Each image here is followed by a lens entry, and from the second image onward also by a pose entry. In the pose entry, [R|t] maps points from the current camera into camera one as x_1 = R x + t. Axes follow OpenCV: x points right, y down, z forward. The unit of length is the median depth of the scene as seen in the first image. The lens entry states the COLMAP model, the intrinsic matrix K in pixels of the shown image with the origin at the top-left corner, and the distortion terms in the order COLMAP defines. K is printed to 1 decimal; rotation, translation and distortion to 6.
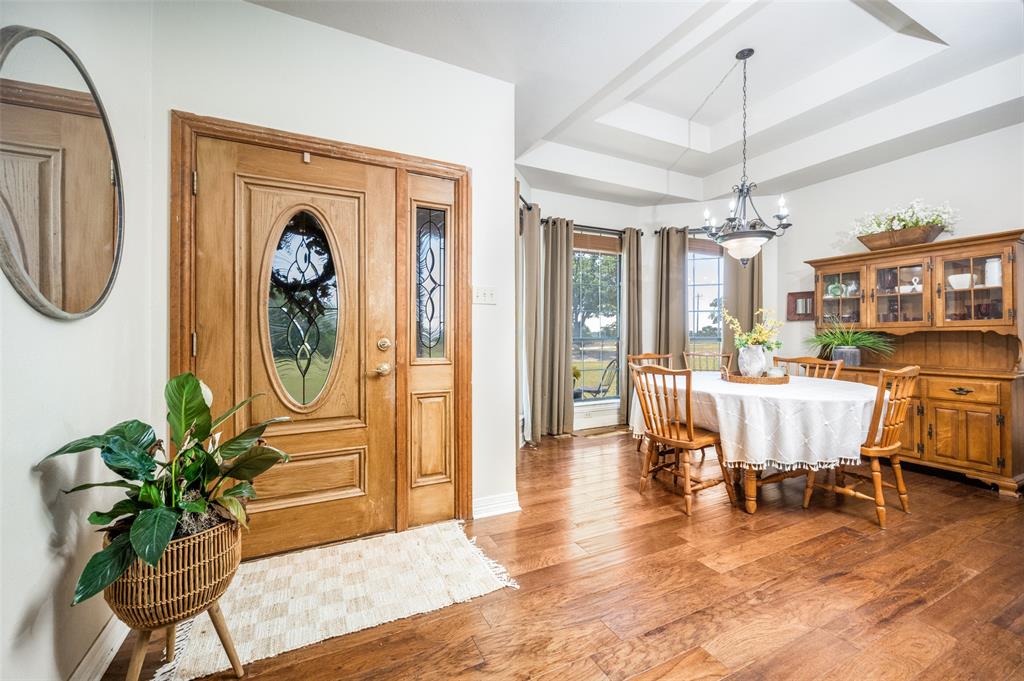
lens RADIAL K [[447.8, 0, 493.3], [0, 447.8, 332.0], [0, 0, 1]] dist [0.003391, 0.001193]
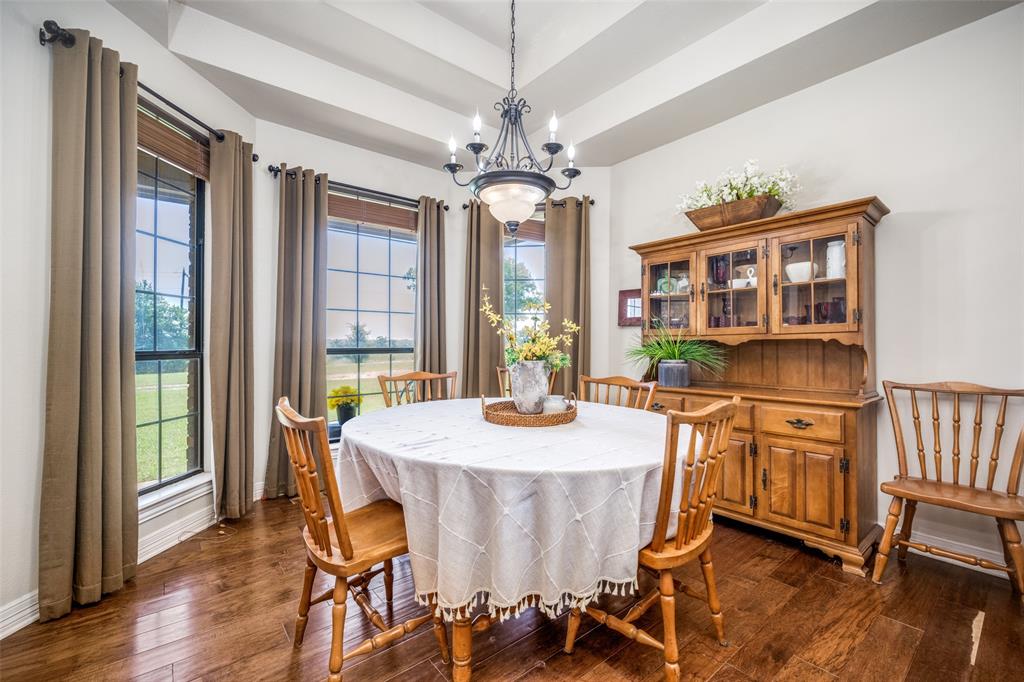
lens RADIAL K [[447.8, 0, 512.9], [0, 447.8, 342.1], [0, 0, 1]] dist [0.003391, 0.001193]
pose [[0.974537, 0.001381, 0.224224, 0.415754], [-0.001390, 0.999999, -0.000120, 0.002595], [-0.224224, -0.000195, 0.974538, 0.388650]]
